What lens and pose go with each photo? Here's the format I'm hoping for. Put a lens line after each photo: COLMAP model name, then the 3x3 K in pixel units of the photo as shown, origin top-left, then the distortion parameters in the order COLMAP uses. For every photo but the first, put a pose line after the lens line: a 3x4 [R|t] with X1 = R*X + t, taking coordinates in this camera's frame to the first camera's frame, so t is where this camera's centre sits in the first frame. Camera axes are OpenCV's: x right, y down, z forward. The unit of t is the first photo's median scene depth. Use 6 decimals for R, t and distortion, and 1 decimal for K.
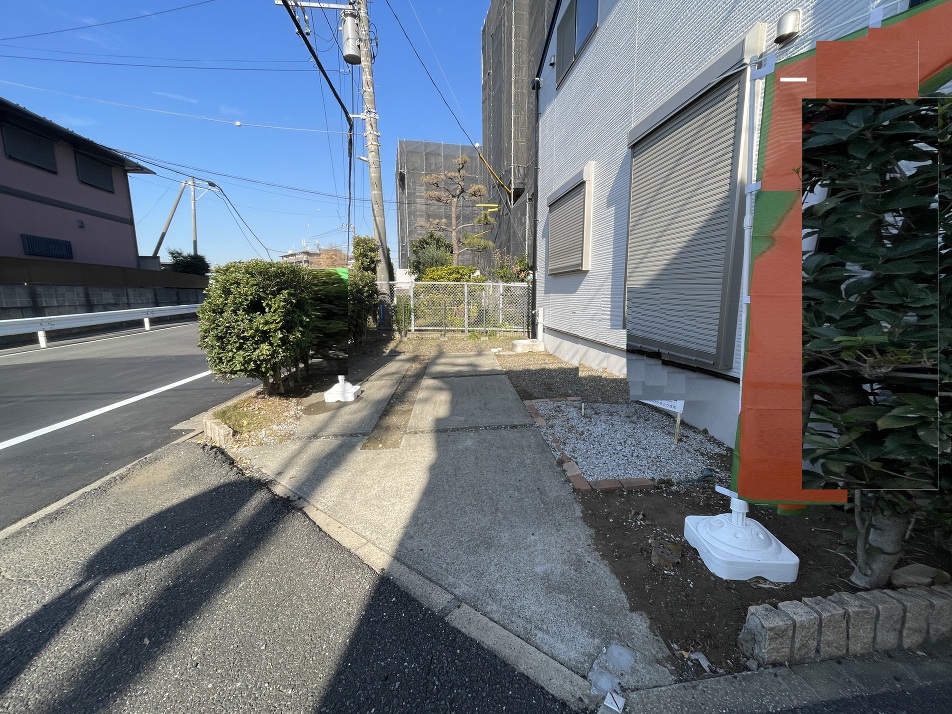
lens RADIAL K [[385.7, 0, 476.5], [0, 385.7, 355.7], [0, 0, 1]] dist [-0.002785, -0.000668]
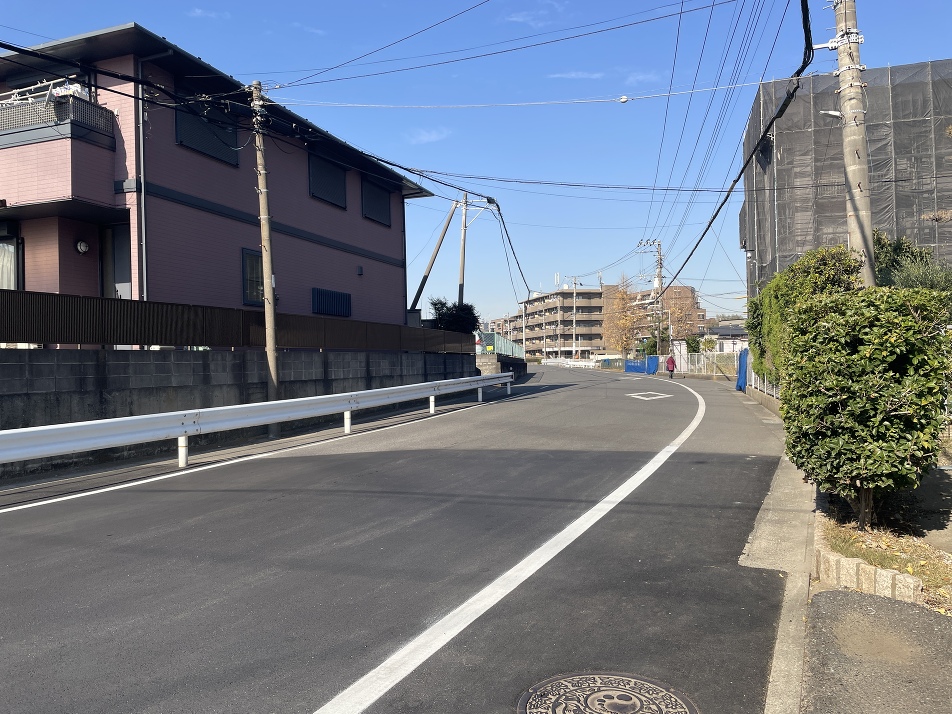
lens RADIAL K [[713.0, 0, 471.7], [0, 713.0, 352.2], [0, 0, 1]] dist [0.033817, -0.033183]
pose [[0.869944, -0.023726, -0.492579, -0.236687], [-0.060095, 0.986297, -0.153642, 0.022754], [0.489475, 0.163262, 0.856598, -0.094036]]
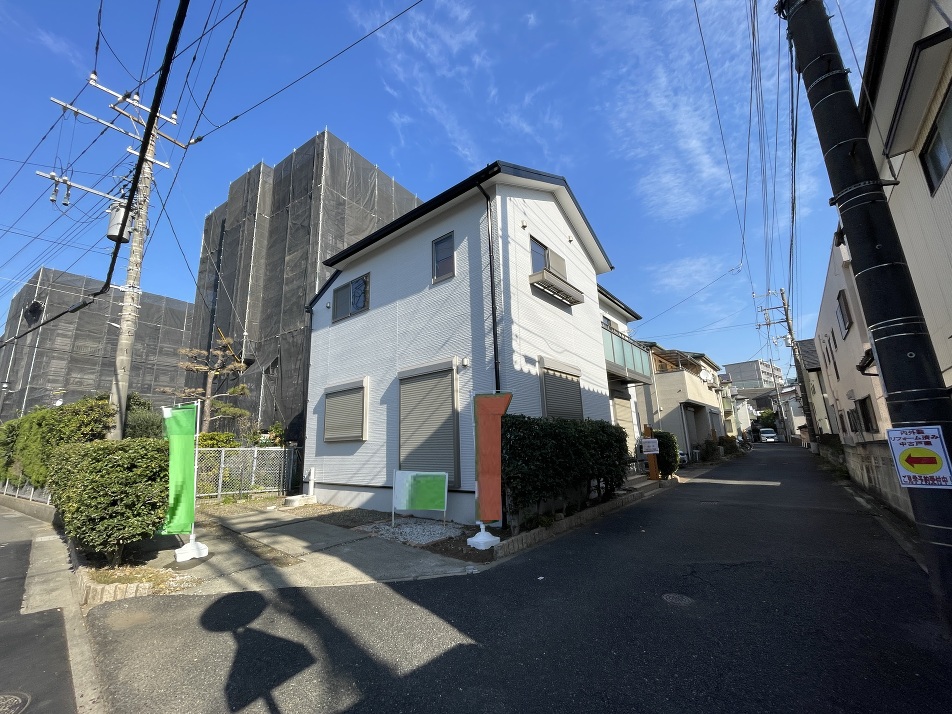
lens RADIAL K [[385.7, 0, 474.4], [0, 385.7, 359.1], [0, 0, 1]] dist [-0.002785, -0.000668]
pose [[0.717566, 0.131334, 0.683996, -0.286804], [0.141417, 0.934131, -0.327719, 0.026381], [-0.681983, 0.331889, 0.651728, -0.243194]]
